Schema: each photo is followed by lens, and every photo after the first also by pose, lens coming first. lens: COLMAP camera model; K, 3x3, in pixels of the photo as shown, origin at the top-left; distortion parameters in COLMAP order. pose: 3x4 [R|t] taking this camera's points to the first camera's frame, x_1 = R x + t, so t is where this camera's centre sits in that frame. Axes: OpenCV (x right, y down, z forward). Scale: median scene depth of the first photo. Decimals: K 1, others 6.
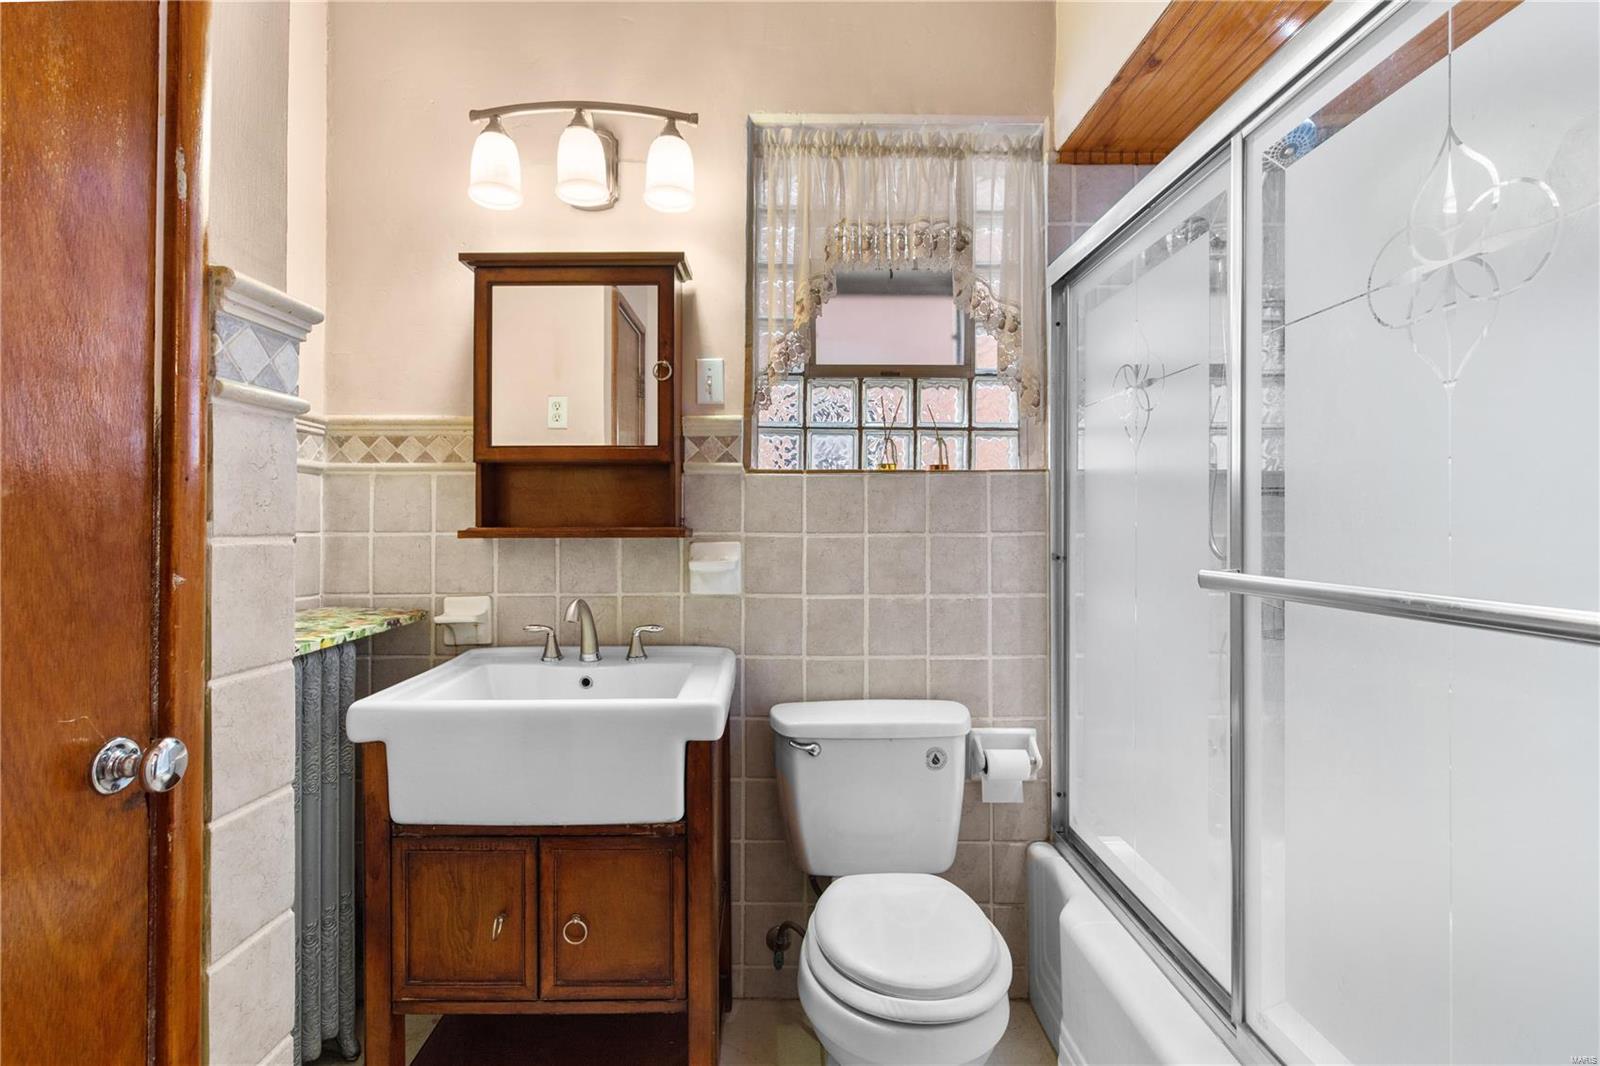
lens RADIAL K [[734.3, 0, 759.6], [0, 734.3, 518.6], [0, 0, 1]] dist [0.002722, -0.000250]
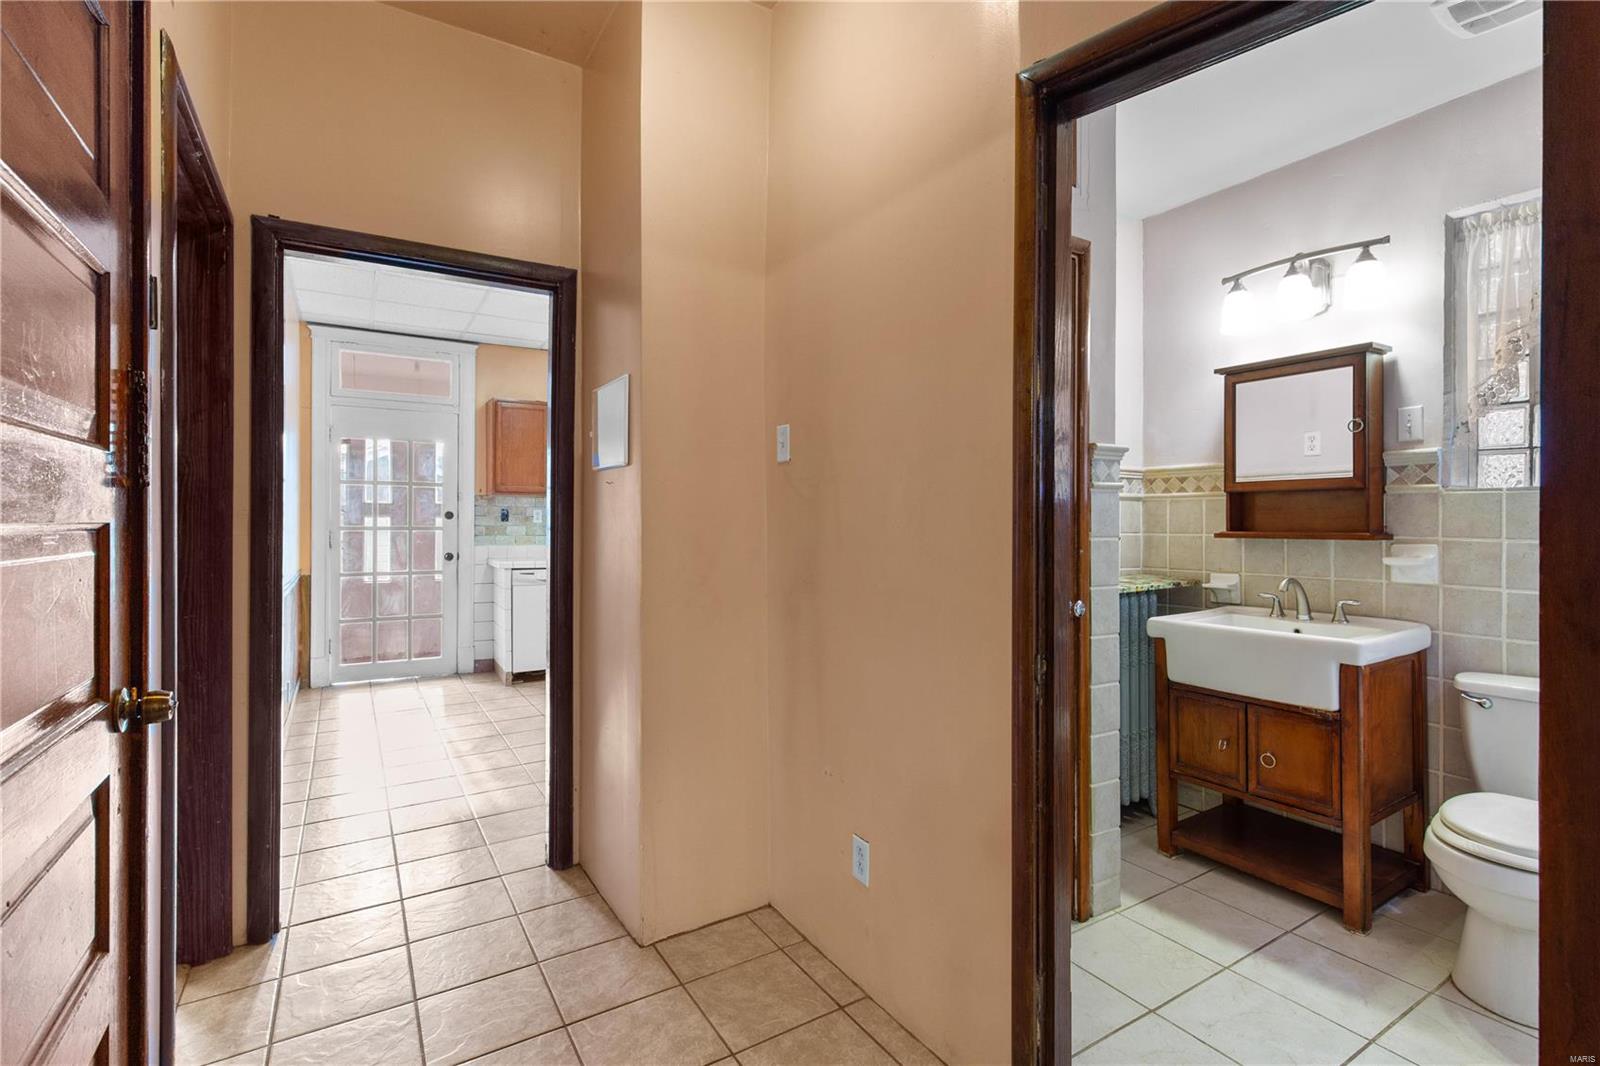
lens RADIAL K [[730.9, 0, 794.7], [0, 730.9, 522.3], [0, 0, 1]] dist [-0.001356, -0.000752]
pose [[0.525564, 0.001270, -0.850753, 0.504015], [0.009570, 0.999927, 0.007405, -0.029960], [0.850700, -0.012034, 0.525514, -0.695291]]
